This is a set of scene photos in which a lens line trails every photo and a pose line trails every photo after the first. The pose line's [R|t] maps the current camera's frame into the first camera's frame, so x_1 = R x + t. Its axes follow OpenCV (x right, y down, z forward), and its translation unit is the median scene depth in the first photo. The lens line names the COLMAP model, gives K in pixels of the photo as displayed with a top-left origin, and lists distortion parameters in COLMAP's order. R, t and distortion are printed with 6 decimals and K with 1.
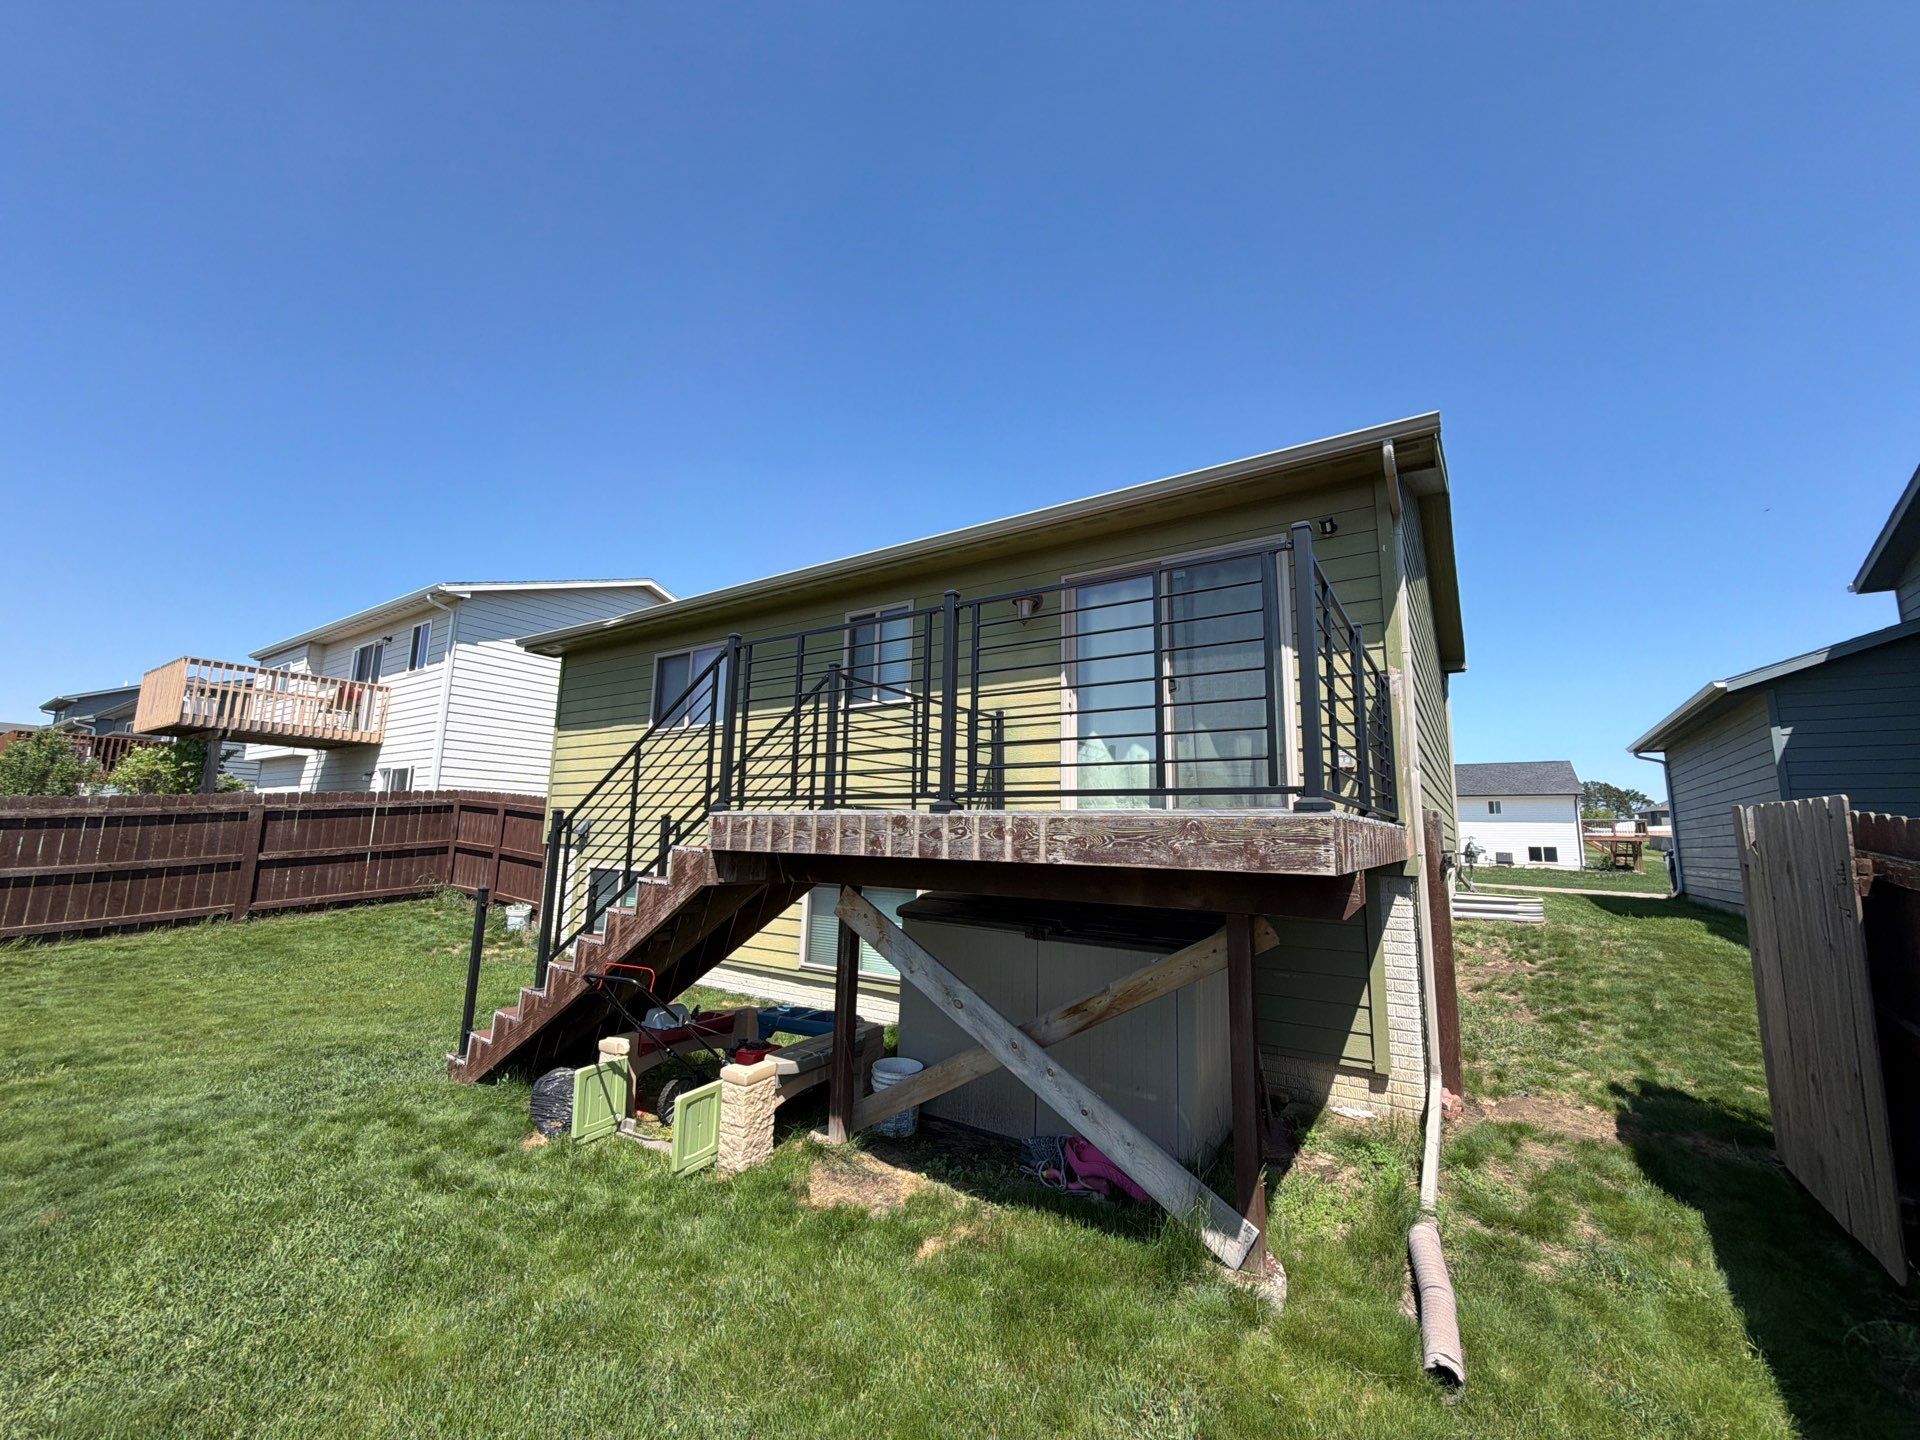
lens RADIAL K [[765.2, 0, 959.1], [0, 765.2, 720.5], [0, 0, 1]] dist [0.002352, -0.001138]
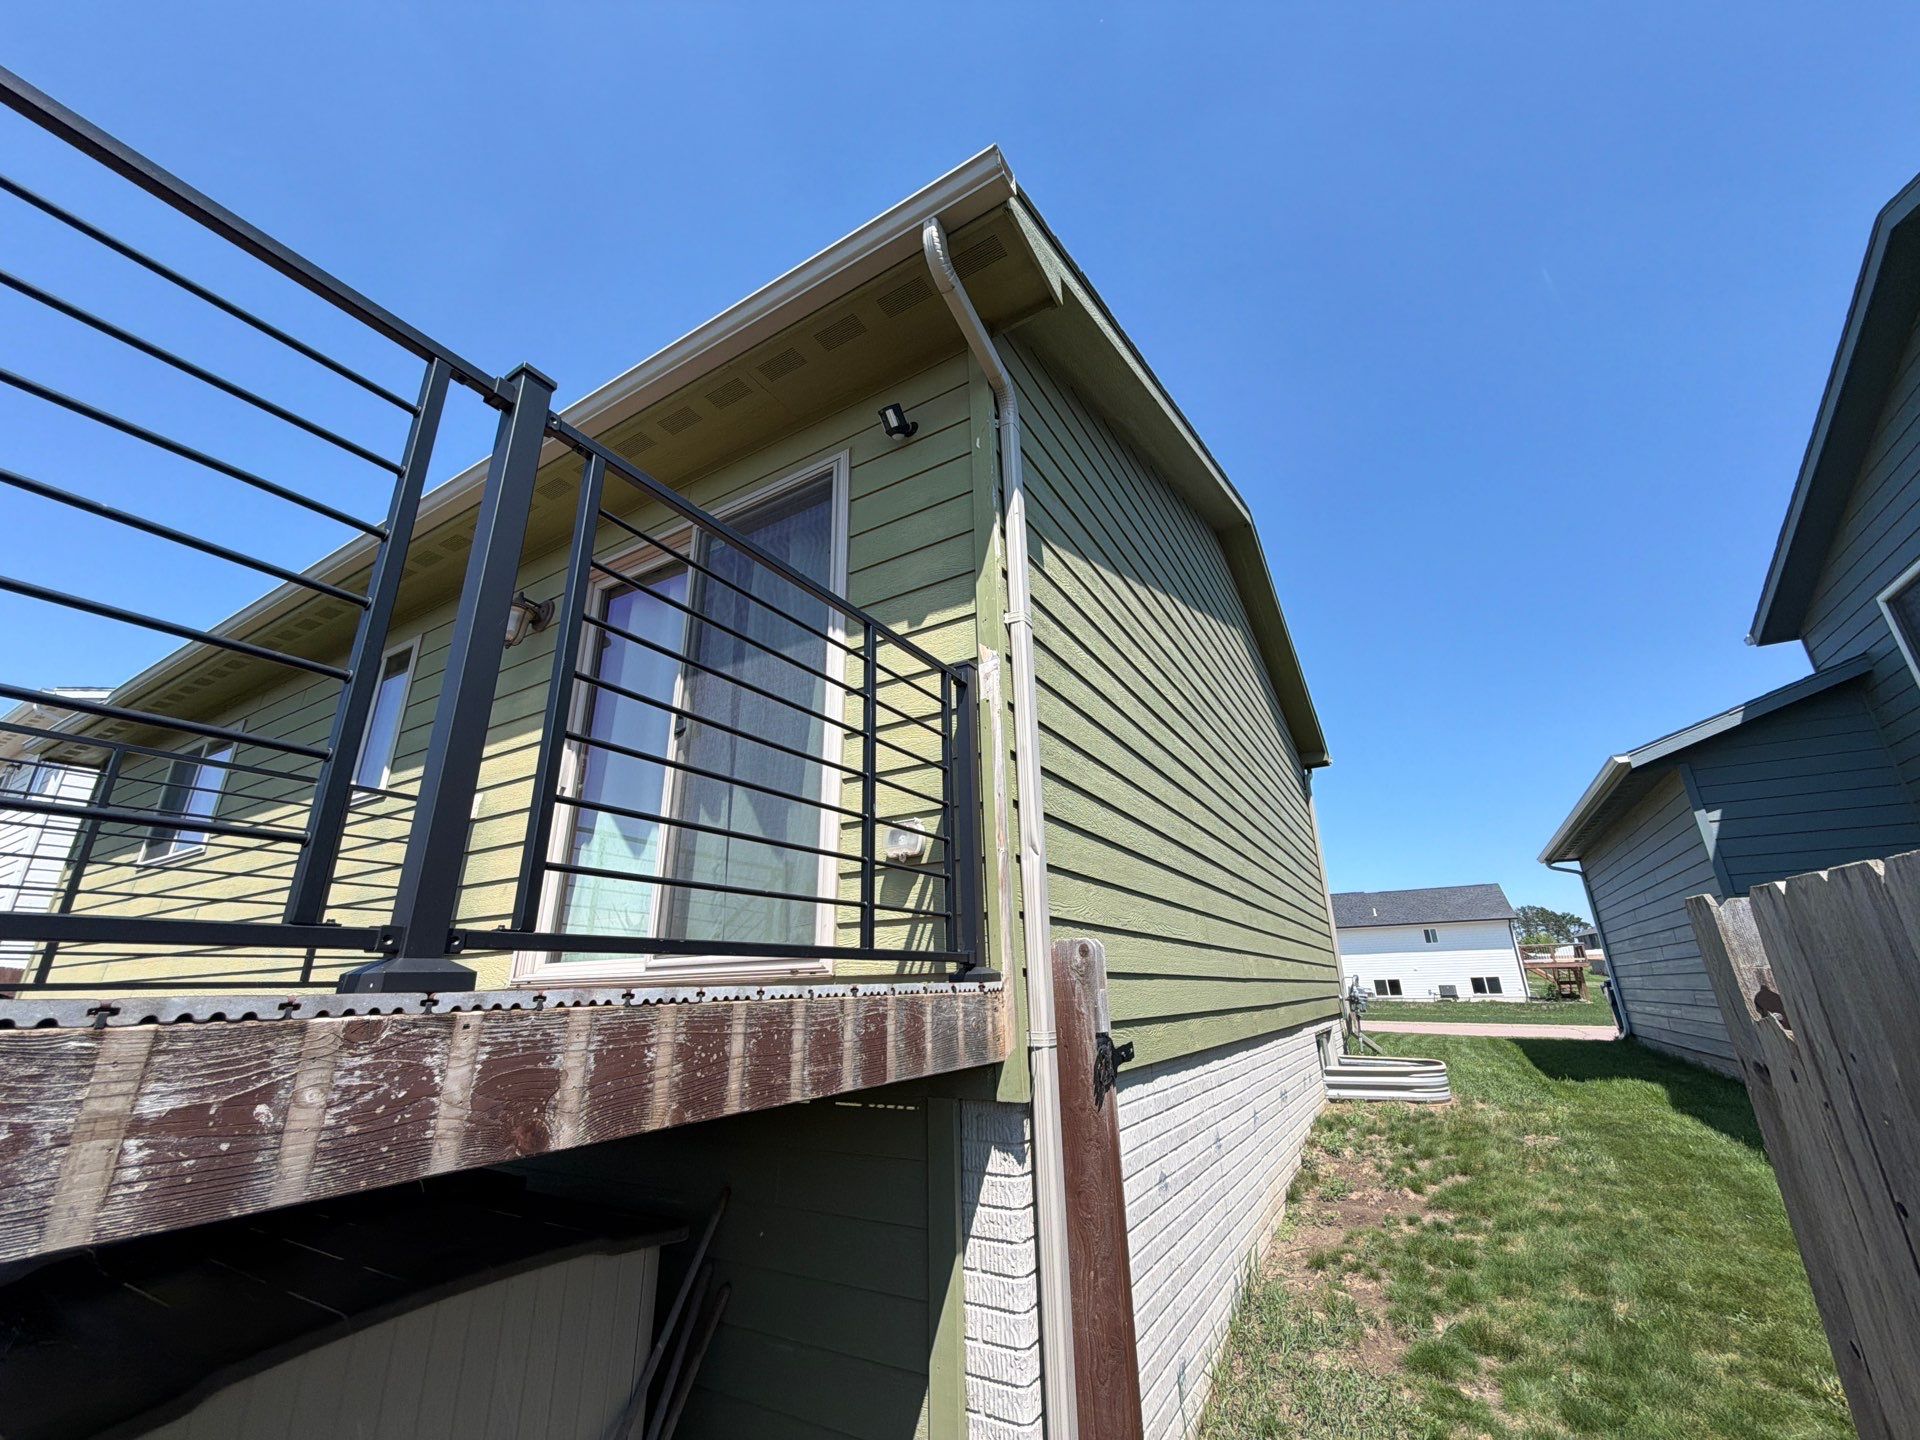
lens RADIAL K [[765.2, 0, 959.4], [0, 765.2, 722.8], [0, 0, 1]] dist [0.002352, -0.001138]
pose [[0.997355, -0.021526, 0.069426, 0.224281], [0.033957, 0.982491, -0.183189, 0.030384], [-0.064267, 0.185062, 0.980623, 0.227739]]
